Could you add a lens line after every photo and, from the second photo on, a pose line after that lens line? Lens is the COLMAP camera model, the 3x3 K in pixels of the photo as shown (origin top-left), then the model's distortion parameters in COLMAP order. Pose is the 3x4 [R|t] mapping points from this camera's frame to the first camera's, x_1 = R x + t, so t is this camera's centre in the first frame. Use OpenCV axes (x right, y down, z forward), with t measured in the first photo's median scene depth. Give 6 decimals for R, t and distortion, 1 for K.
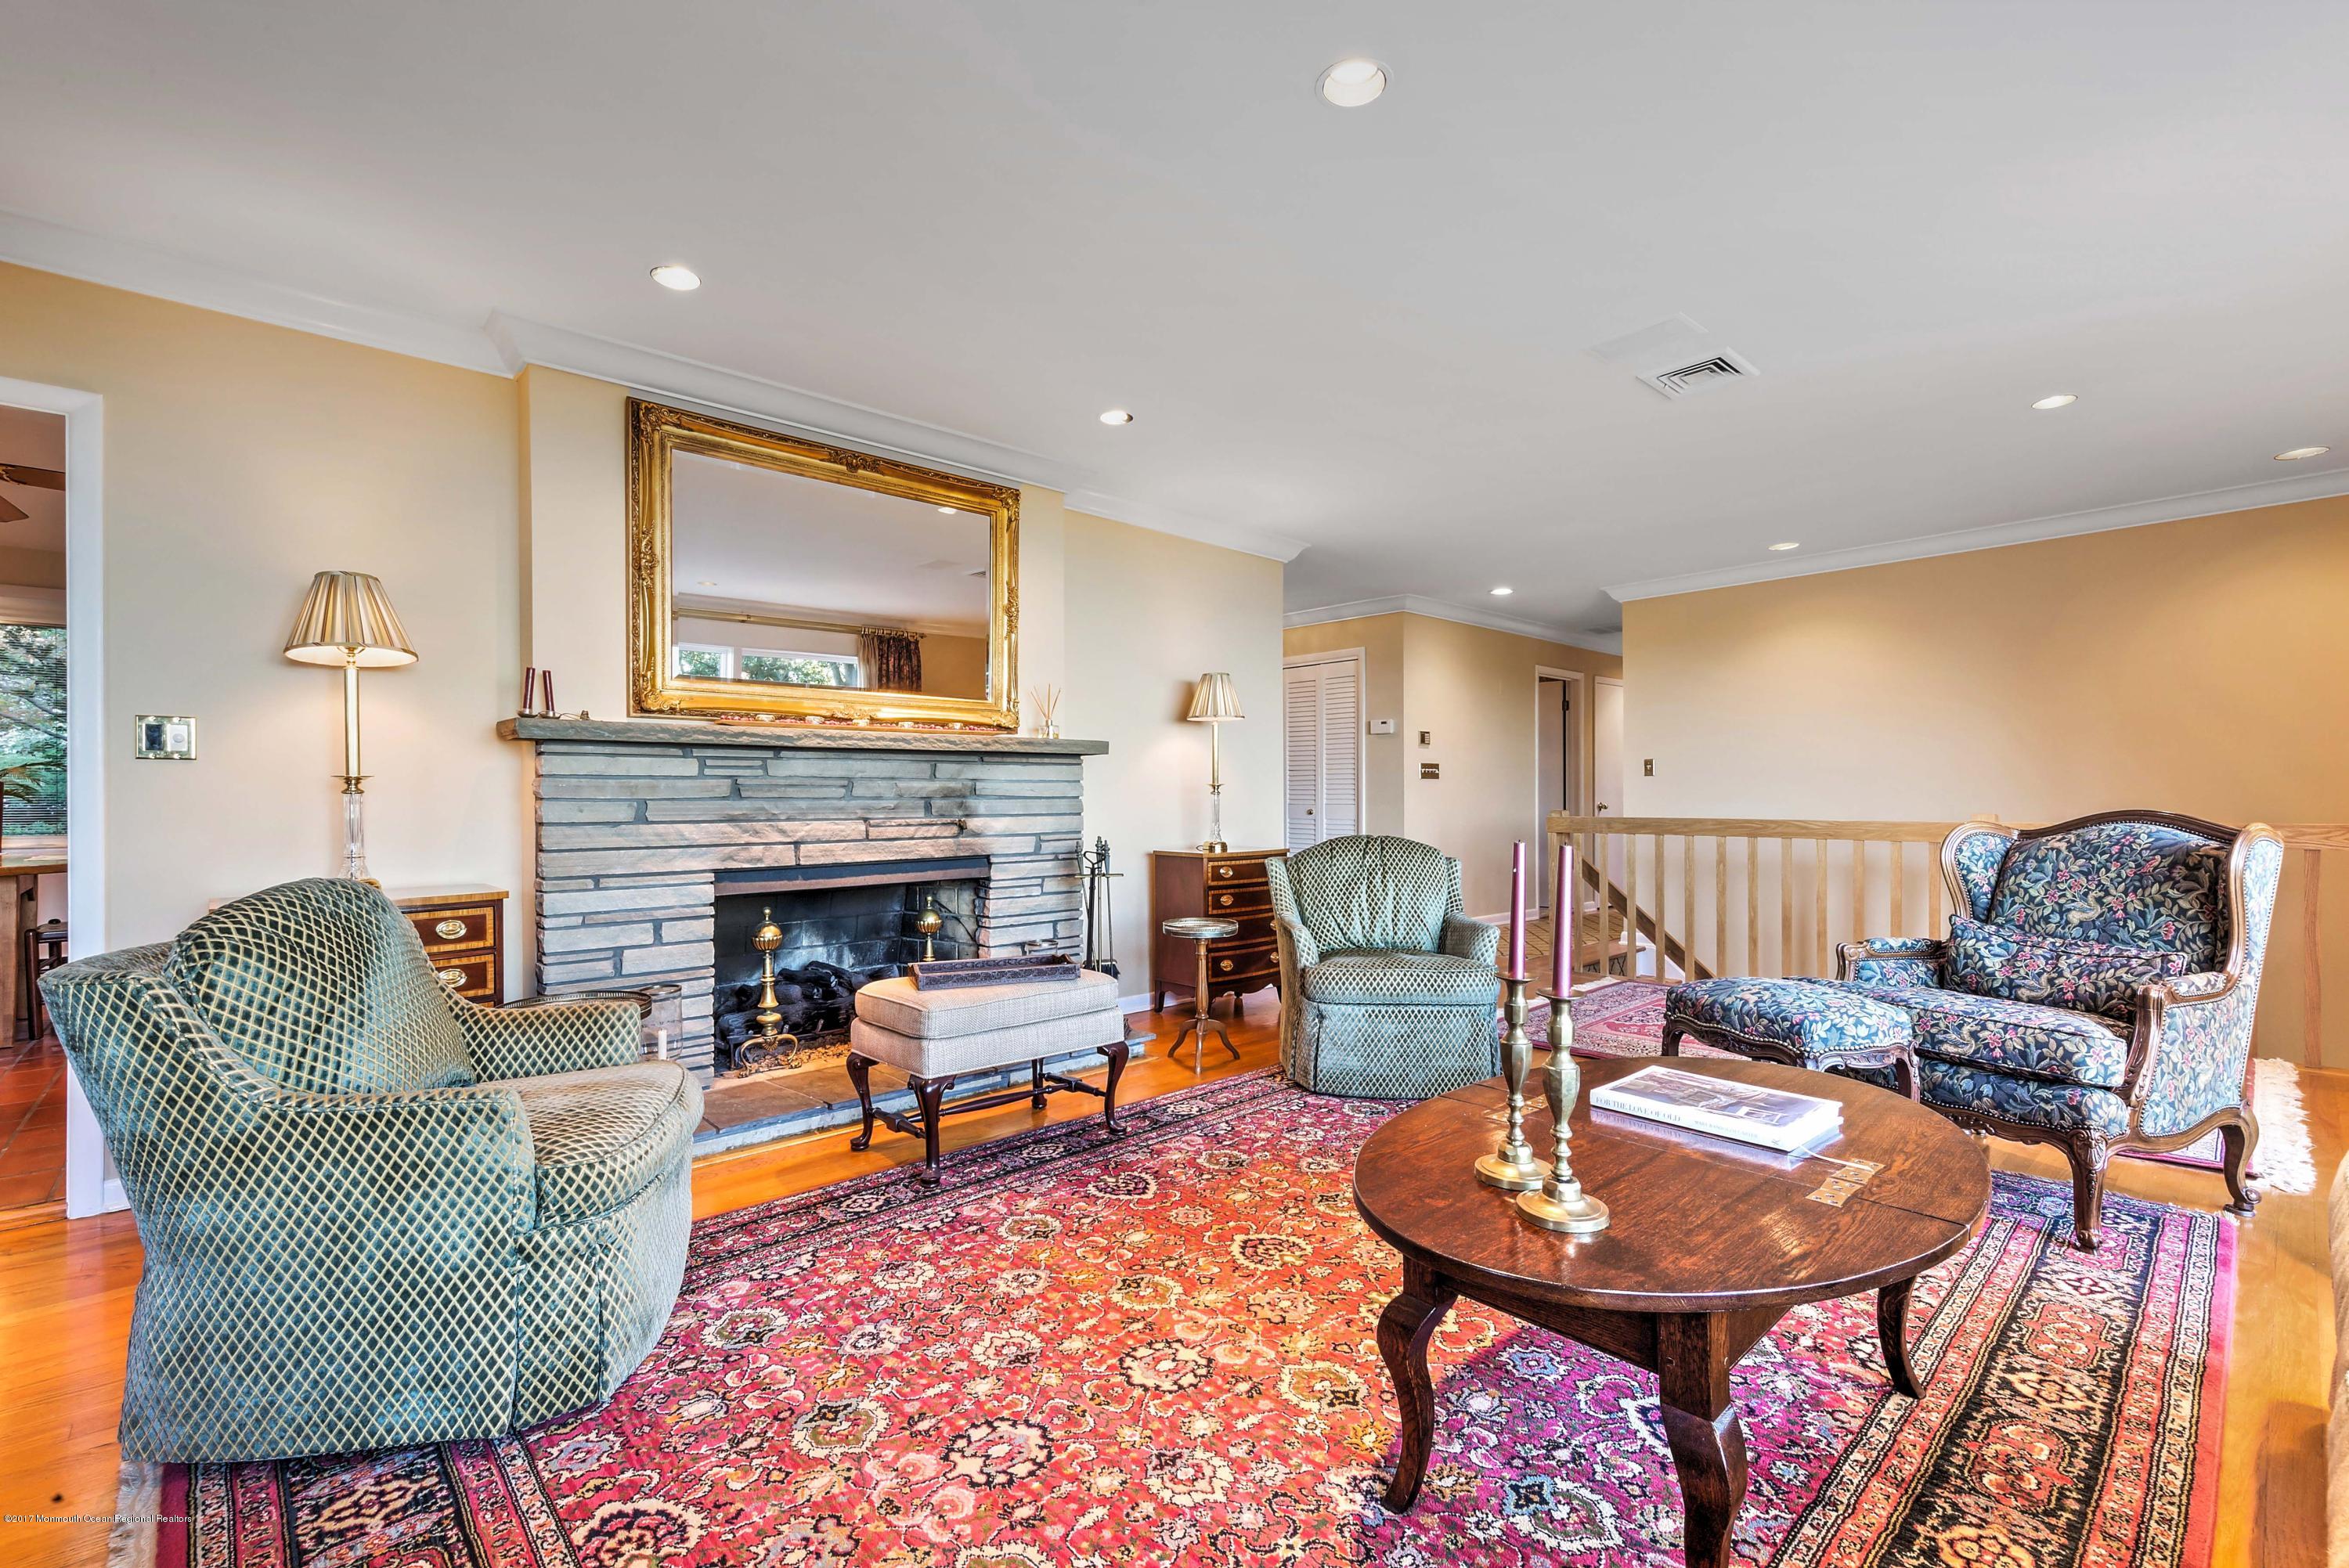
lens RADIAL K [[1009.7, 0, 1168.5], [0, 1009.7, 803.8], [0, 0, 1]] dist [0.006372, -0.002285]
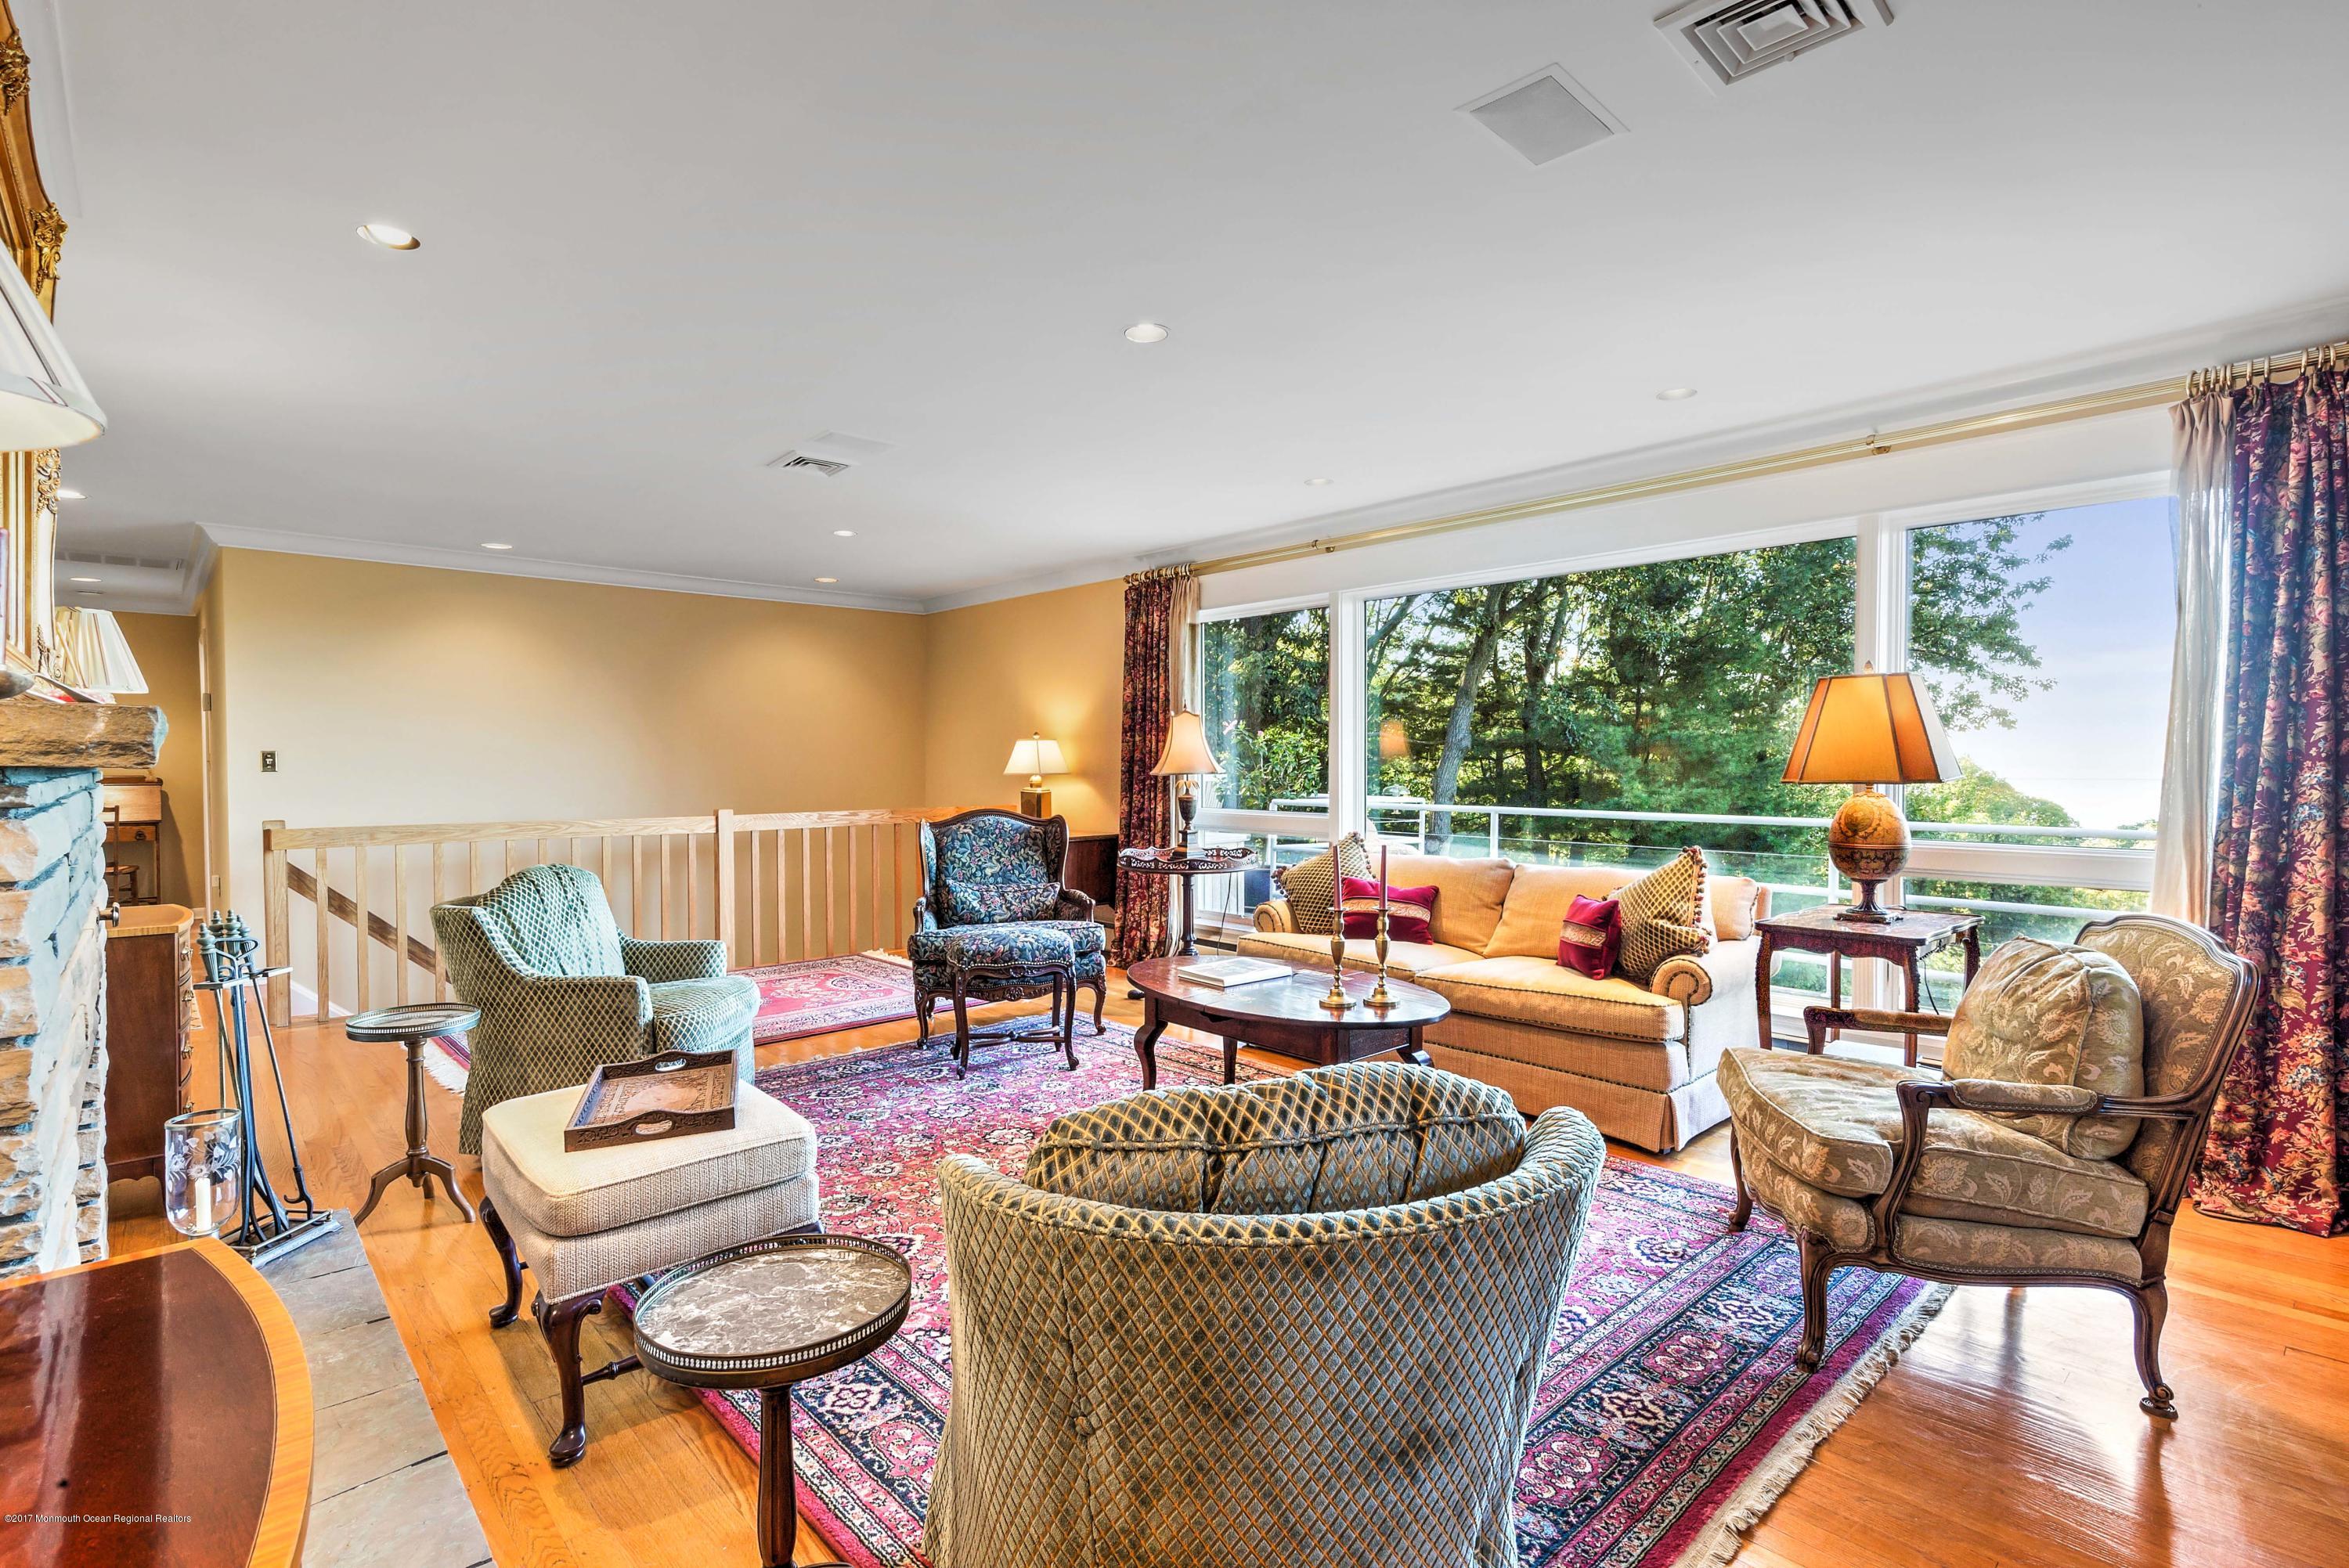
lens RADIAL K [[1079.5, 0, 1153.2], [0, 1079.5, 784.4], [0, 0, 1]] dist [0.012618, -0.000404]
pose [[0.002105, -0.016666, 0.999859, -1.004406], [0.005559, 0.999846, 0.016654, -0.070383], [-0.999982, 0.005523, 0.002197, 0.740162]]
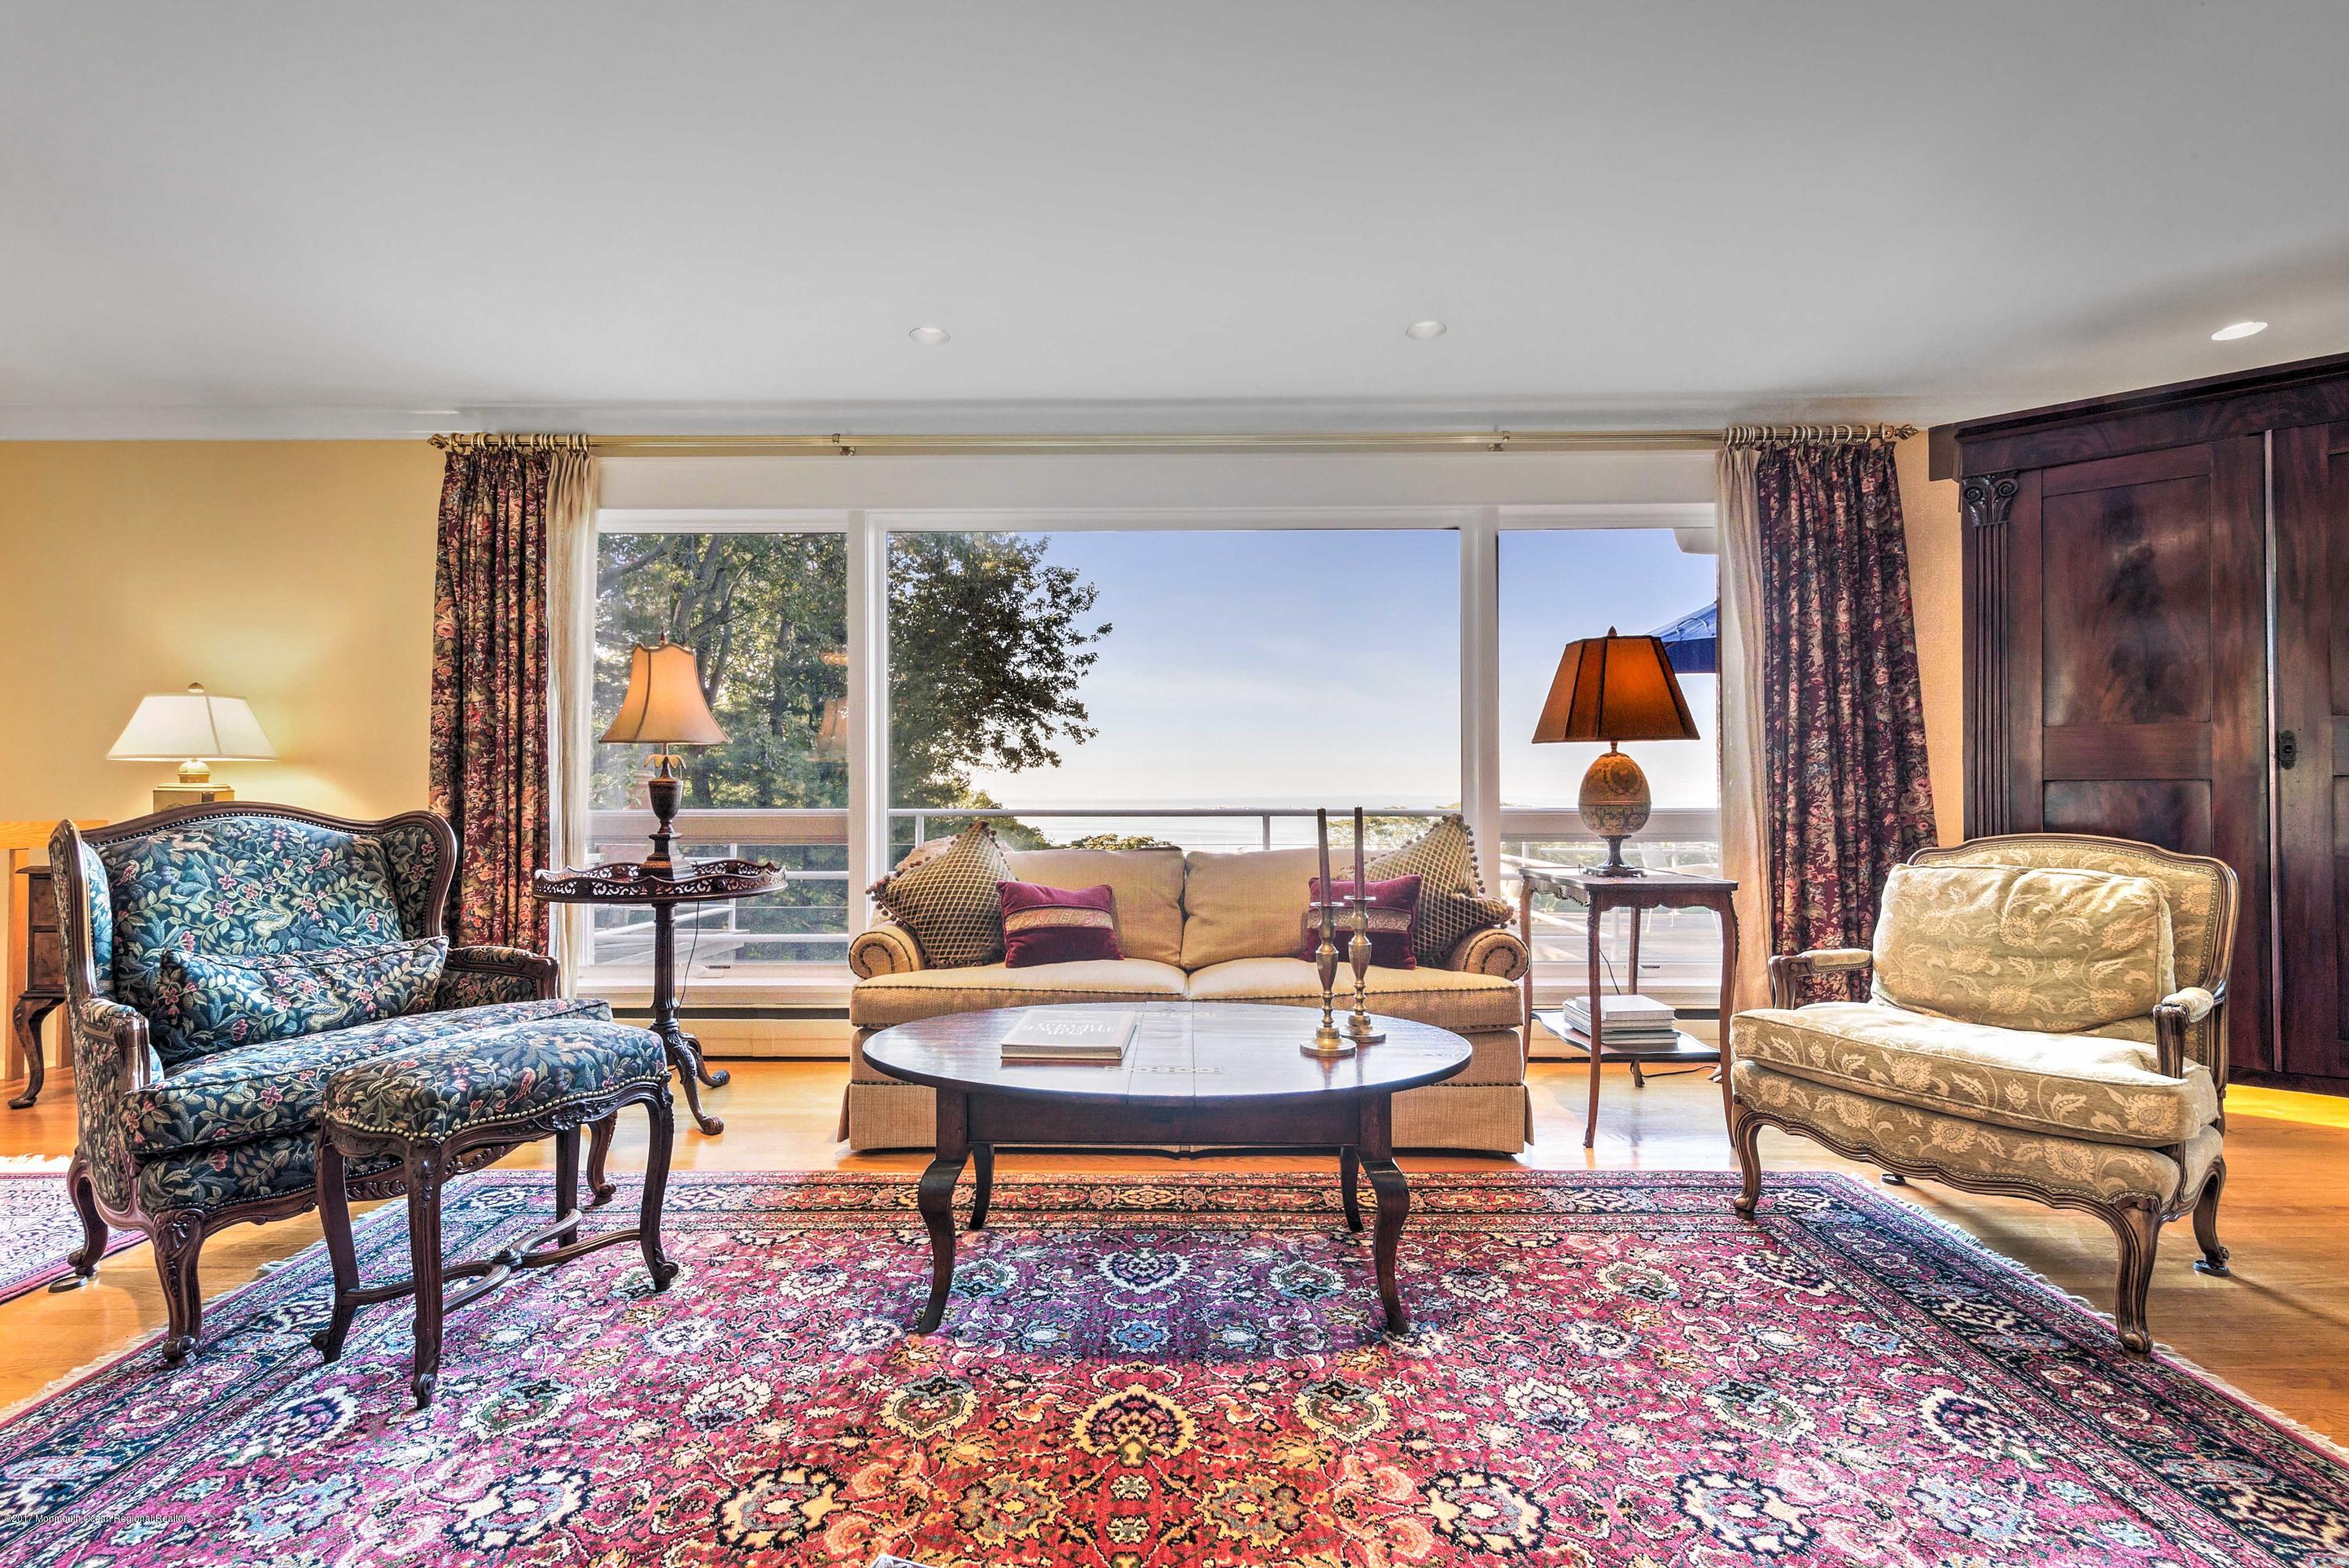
lens RADIAL K [[1021.4, 0, 1160.4], [0, 1021.4, 784.5], [0, 0, 1]] dist [0.012201, -0.001364]
pose [[-0.728285, 0.012877, 0.685153, -0.244041], [0.007104, 0.999912, -0.011242, 0.007753], [-0.685237, -0.003320, -0.728312, 1.158714]]
